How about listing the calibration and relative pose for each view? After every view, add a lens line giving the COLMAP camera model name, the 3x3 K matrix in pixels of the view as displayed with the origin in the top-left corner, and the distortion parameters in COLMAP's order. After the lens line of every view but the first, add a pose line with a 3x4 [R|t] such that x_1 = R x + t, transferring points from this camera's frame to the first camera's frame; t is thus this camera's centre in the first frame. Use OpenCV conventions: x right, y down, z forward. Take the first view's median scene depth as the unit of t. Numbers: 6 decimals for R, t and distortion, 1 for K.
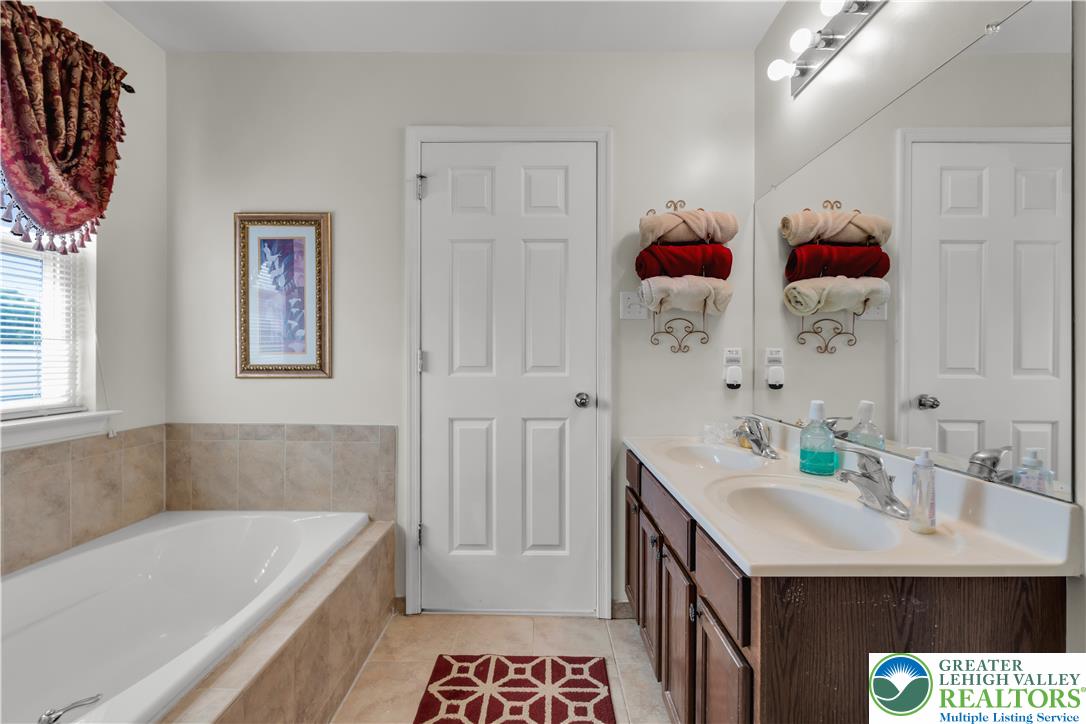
lens RADIAL K [[475.5, 0, 544.8], [0, 475.5, 357.4], [0, 0, 1]] dist [-0.001048, -0.000602]
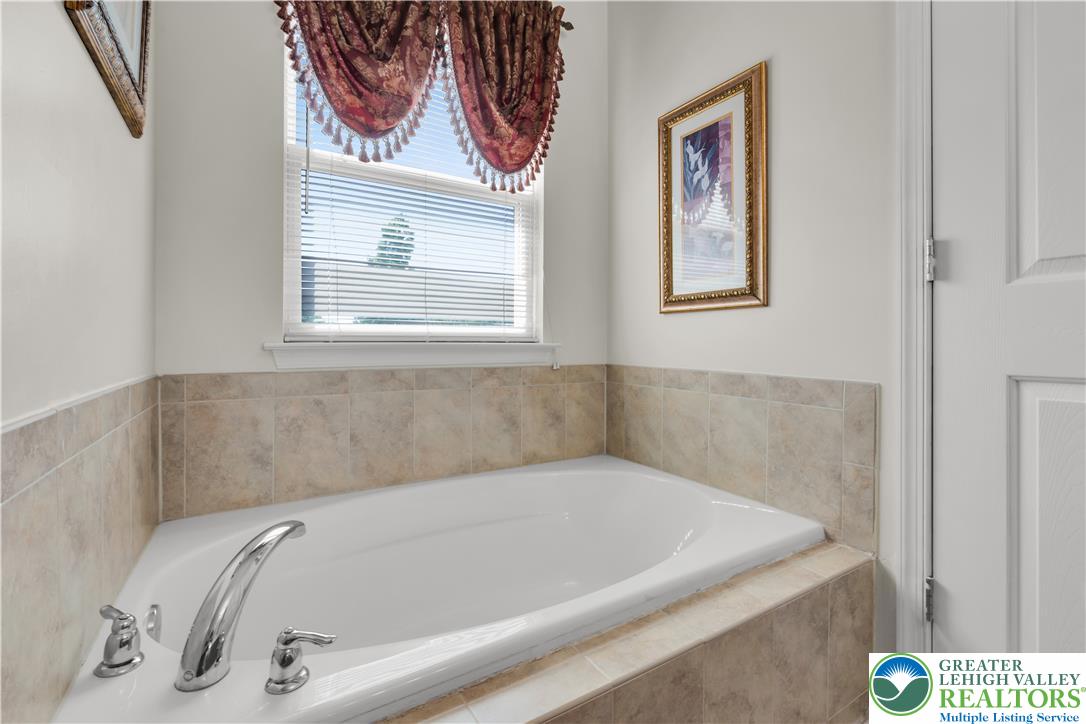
lens RADIAL K [[475.5, 0, 528.7], [0, 475.5, 340.2], [0, 0, 1]] dist [-0.001048, -0.000602]
pose [[0.523291, -0.002441, -0.852151, -0.054628], [-0.007874, 0.999939, -0.007700, 0.105109], [0.852118, 0.010739, 0.523240, 0.378934]]
